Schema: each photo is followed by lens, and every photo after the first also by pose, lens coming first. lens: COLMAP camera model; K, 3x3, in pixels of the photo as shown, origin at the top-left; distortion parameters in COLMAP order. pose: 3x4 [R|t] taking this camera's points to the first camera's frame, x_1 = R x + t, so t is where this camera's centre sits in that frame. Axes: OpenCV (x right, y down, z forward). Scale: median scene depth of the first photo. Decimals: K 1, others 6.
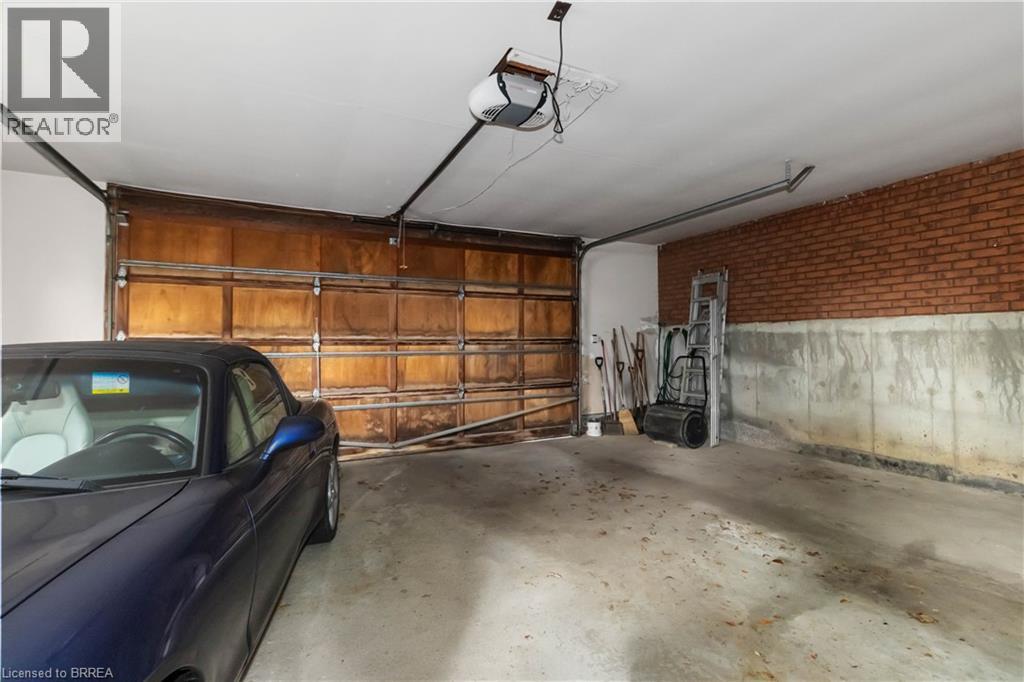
lens RADIAL K [[469.6, 0, 512.0], [0, 469.6, 341.0], [0, 0, 1]] dist [0.000902, 0.000075]
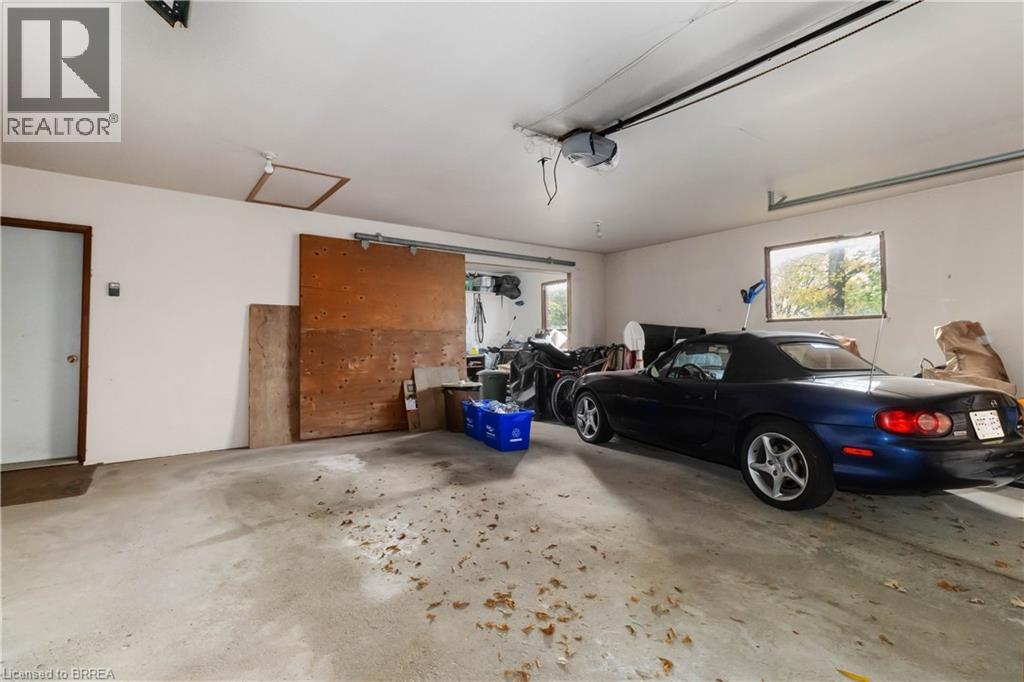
lens RADIAL K [[469.6, 0, 512.0], [0, 469.6, 341.0], [0, 0, 1]] dist [0.000902, 0.000075]
pose [[-0.980034, 0.011061, -0.198523, 0.369646], [0.013290, 0.999863, -0.009899, 0.030512], [0.198386, -0.012340, -0.980046, 1.688939]]
